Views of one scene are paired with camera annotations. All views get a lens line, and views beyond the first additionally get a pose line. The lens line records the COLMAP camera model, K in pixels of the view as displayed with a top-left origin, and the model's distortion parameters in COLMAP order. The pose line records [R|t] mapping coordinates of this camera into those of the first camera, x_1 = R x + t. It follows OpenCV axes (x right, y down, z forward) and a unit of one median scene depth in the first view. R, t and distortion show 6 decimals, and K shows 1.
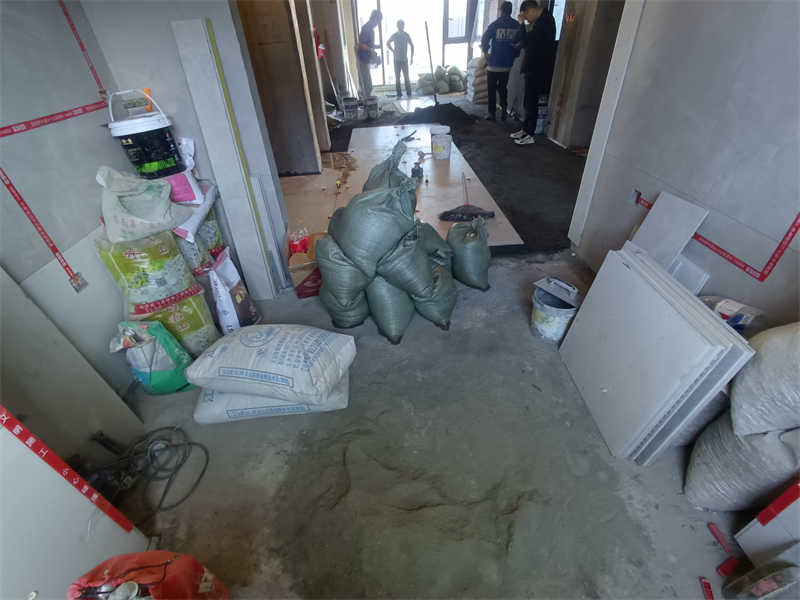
lens RADIAL K [[367.4, 0, 398.3], [0, 367.4, 301.8], [0, 0, 1]] dist [0.000270, -0.002020]
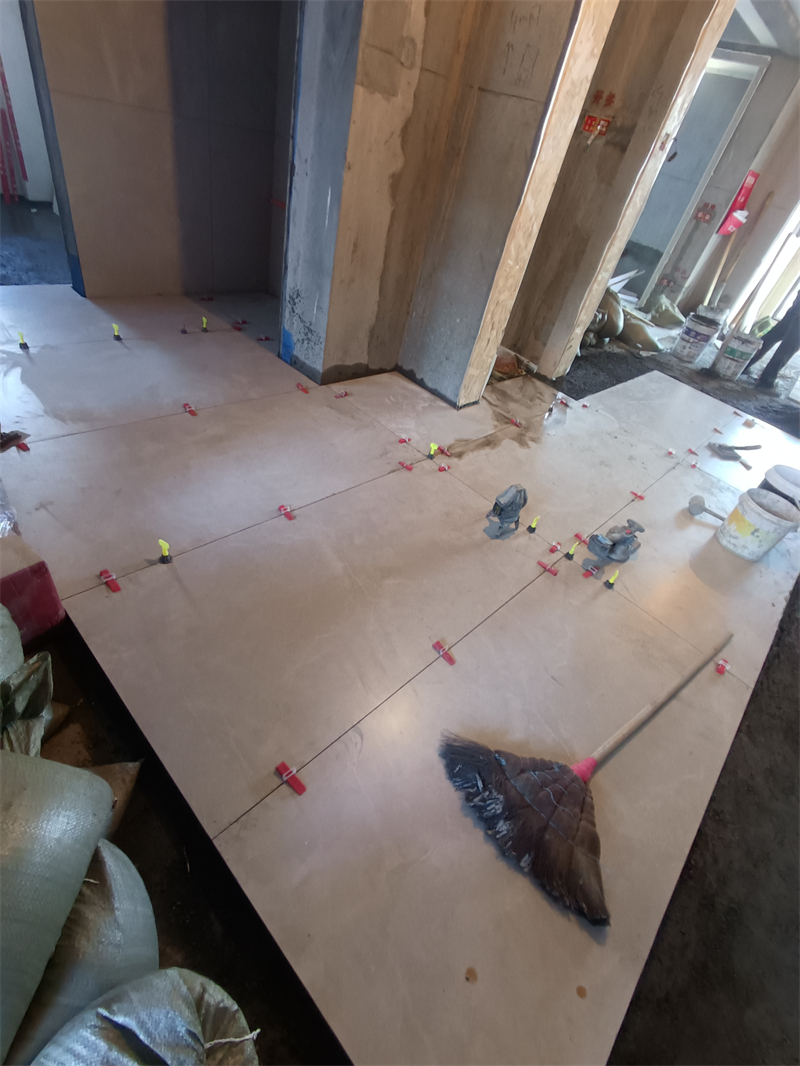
lens RADIAL K [[489.5, 0, 400.3], [0, 489.5, 537.0], [0, 0, 1]] dist [0.000270, -0.002020]
pose [[0.651467, 0.637829, -0.410809, 0.221552], [-0.633809, 0.755163, 0.167376, -0.626251], [0.416986, 0.151335, 0.896226, 0.965603]]
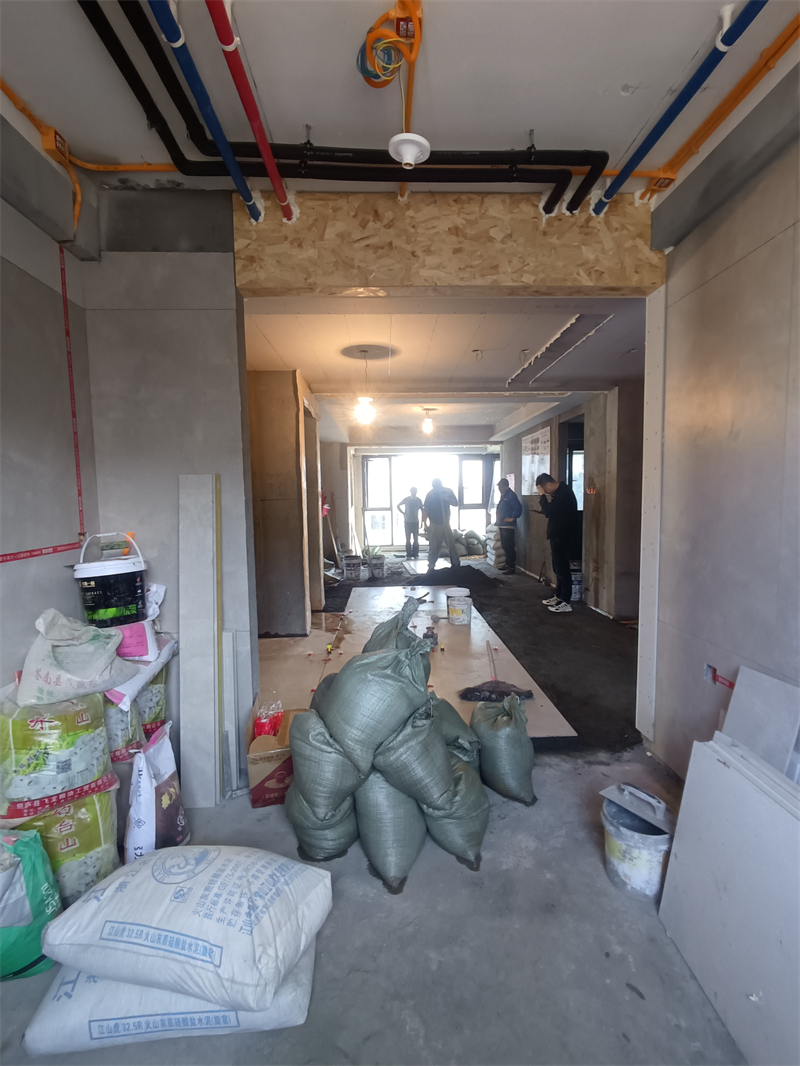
lens RADIAL K [[489.5, 0, 408.0], [0, 489.5, 530.2], [0, 0, 1]] dist [0.000270, -0.002020]
pose [[0.999296, 0.037513, -0.000809, -0.008292], [-0.032054, 0.842253, -0.538128, 0.042717], [-0.019506, 0.537775, 0.842863, -0.032255]]
